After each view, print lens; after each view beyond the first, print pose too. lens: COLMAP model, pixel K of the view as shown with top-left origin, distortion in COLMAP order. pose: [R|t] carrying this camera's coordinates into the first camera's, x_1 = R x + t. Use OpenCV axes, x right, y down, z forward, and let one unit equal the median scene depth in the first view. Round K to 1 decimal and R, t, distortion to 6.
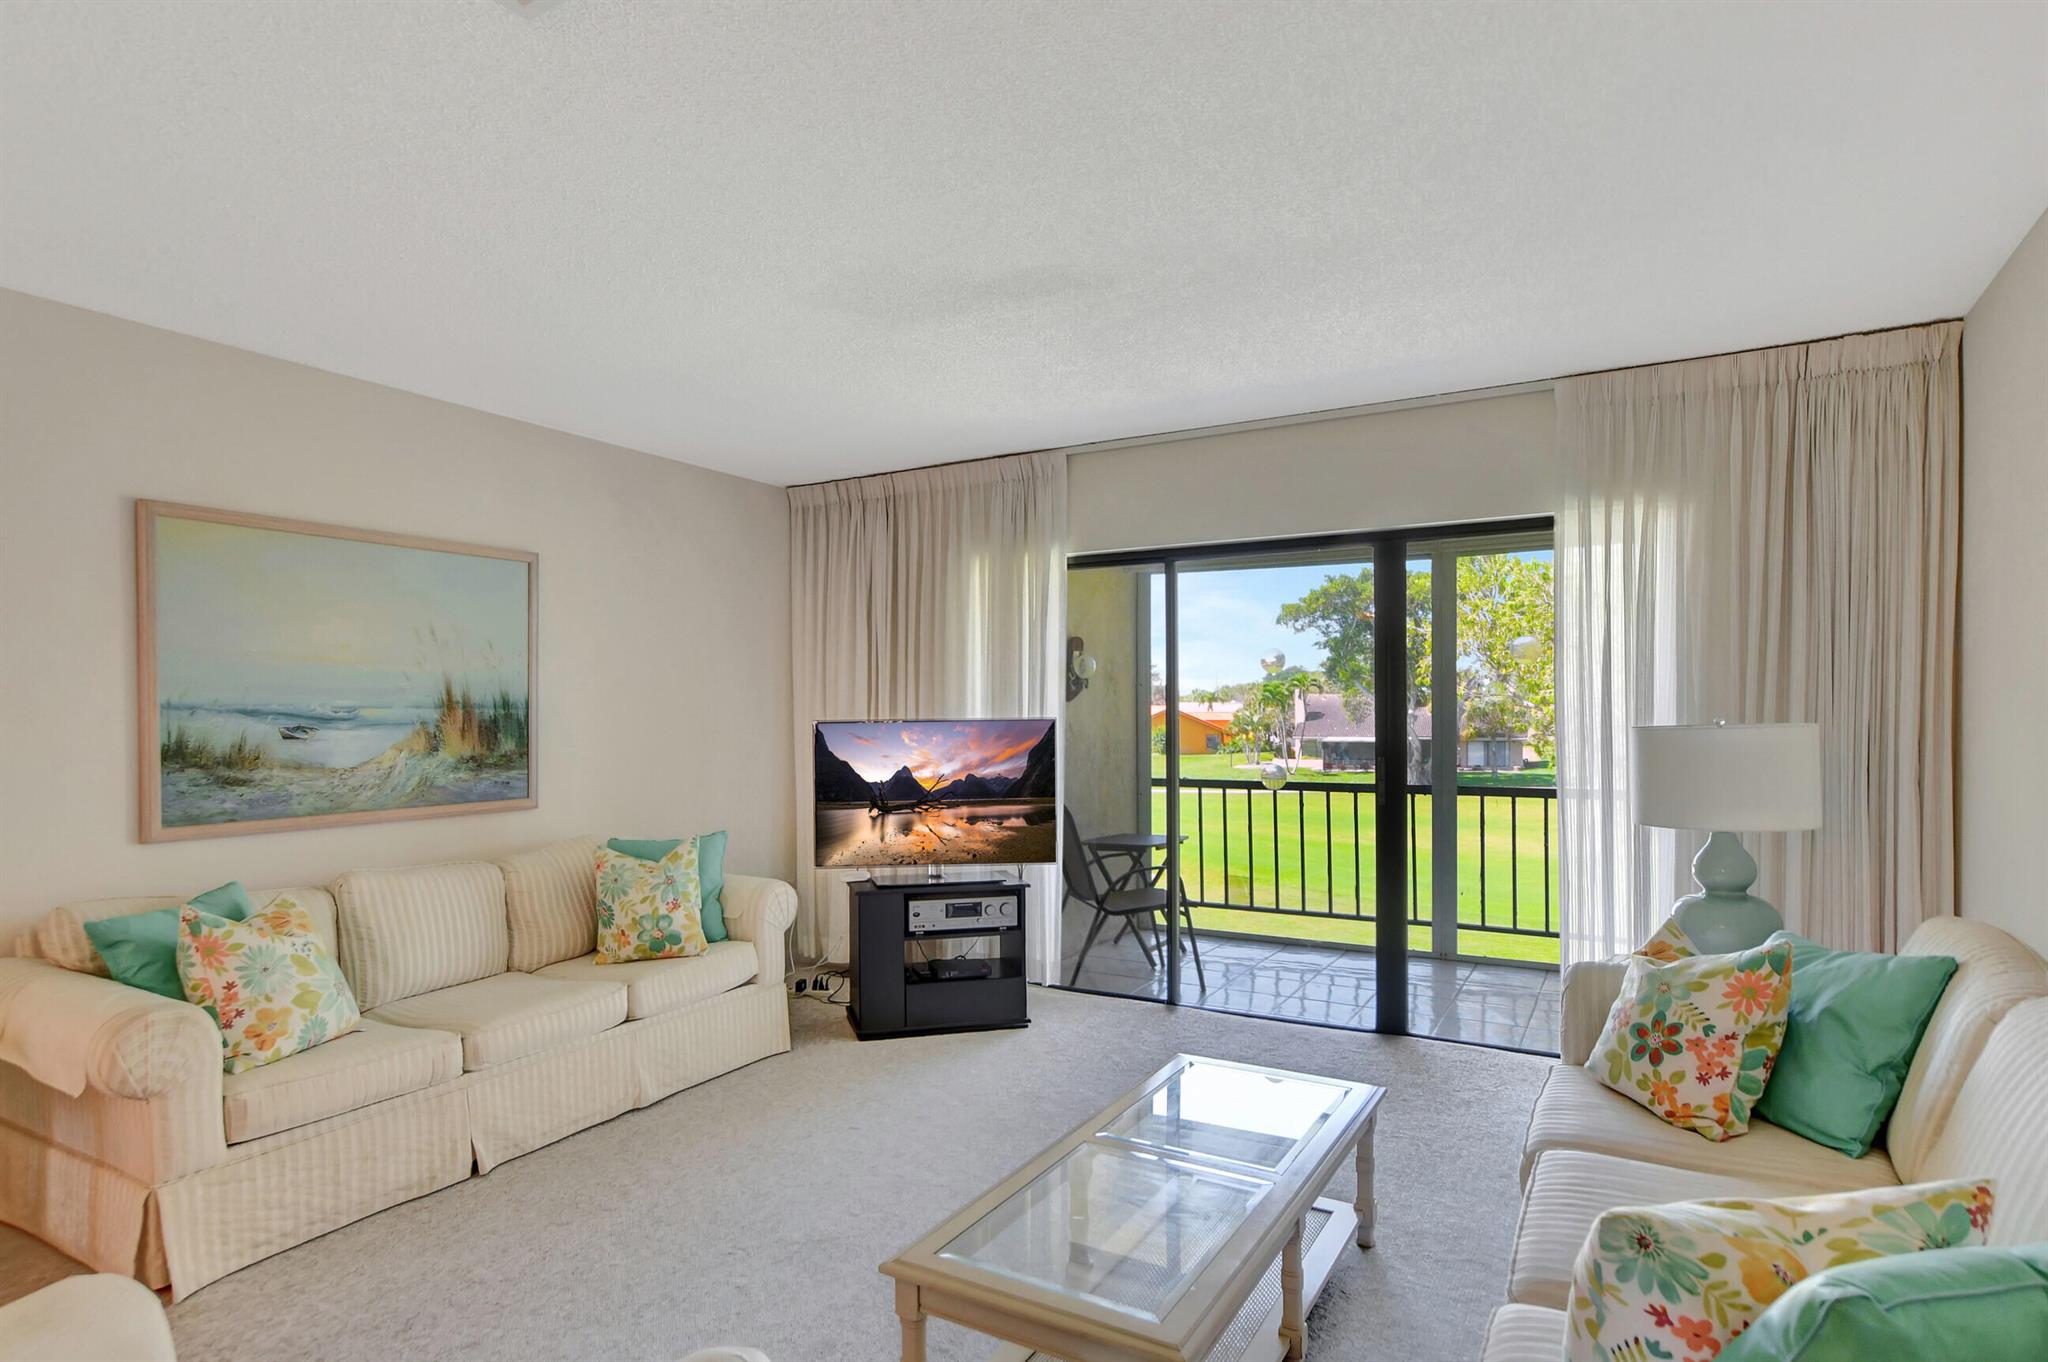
lens RADIAL K [[1094.0, 0, 987.1], [0, 1094.0, 730.2], [0, 0, 1]] dist [0.002529, 0.000664]
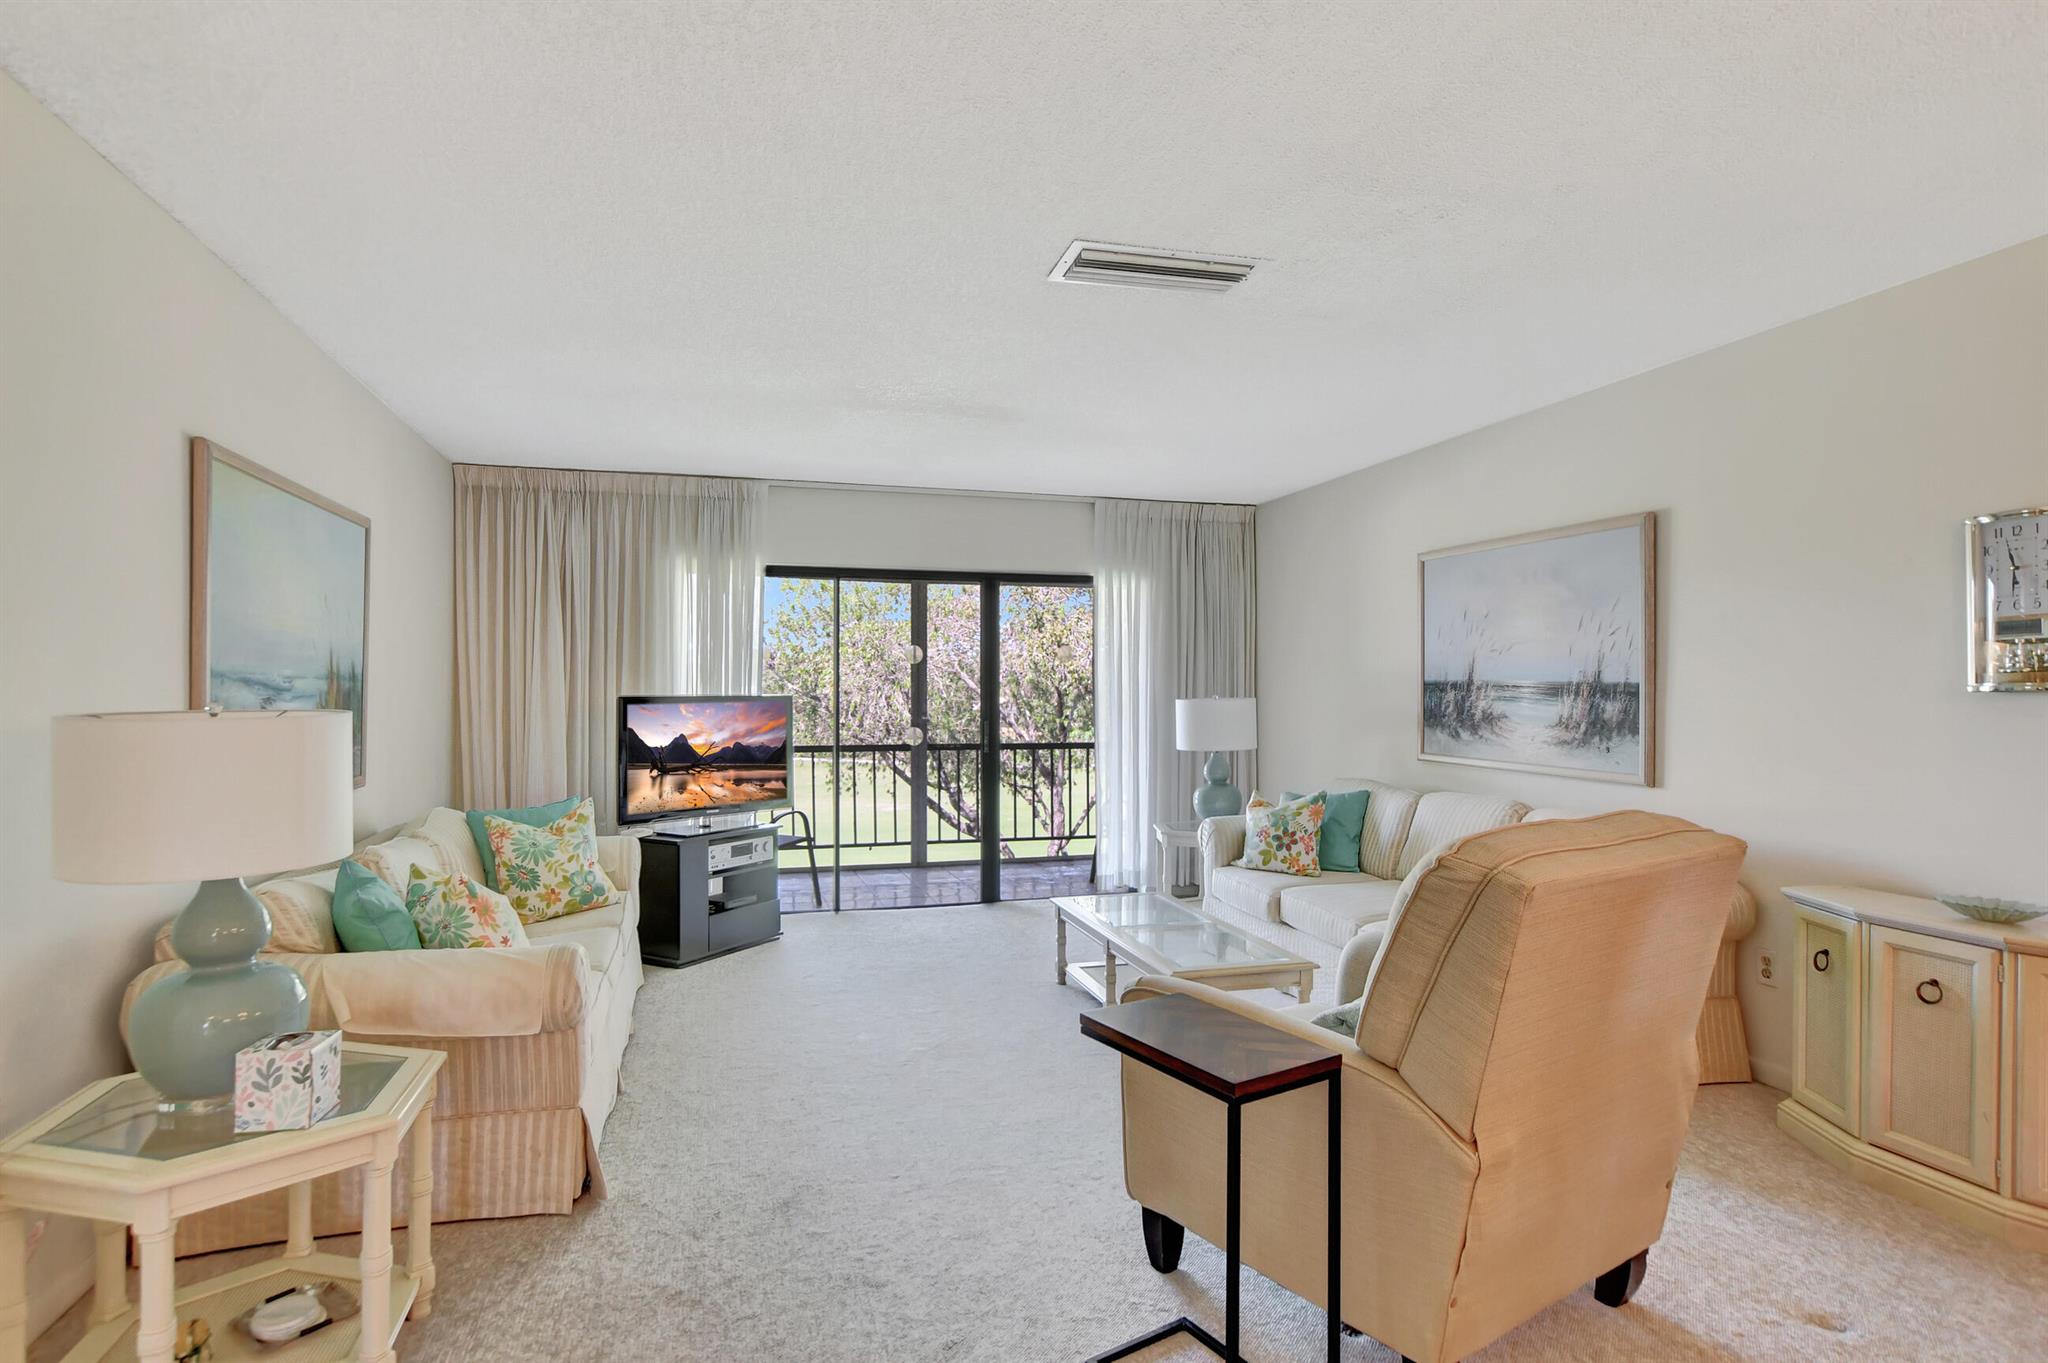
lens RADIAL K [[1094.0, 0, 992.7], [0, 1094.0, 683.7], [0, 0, 1]] dist [0.002529, 0.000664]
pose [[0.690967, 0.012918, 0.722771, -0.697466], [0.005792, 0.999709, -0.023405, 0.007593], [-0.722863, 0.020358, 0.690691, -0.051772]]
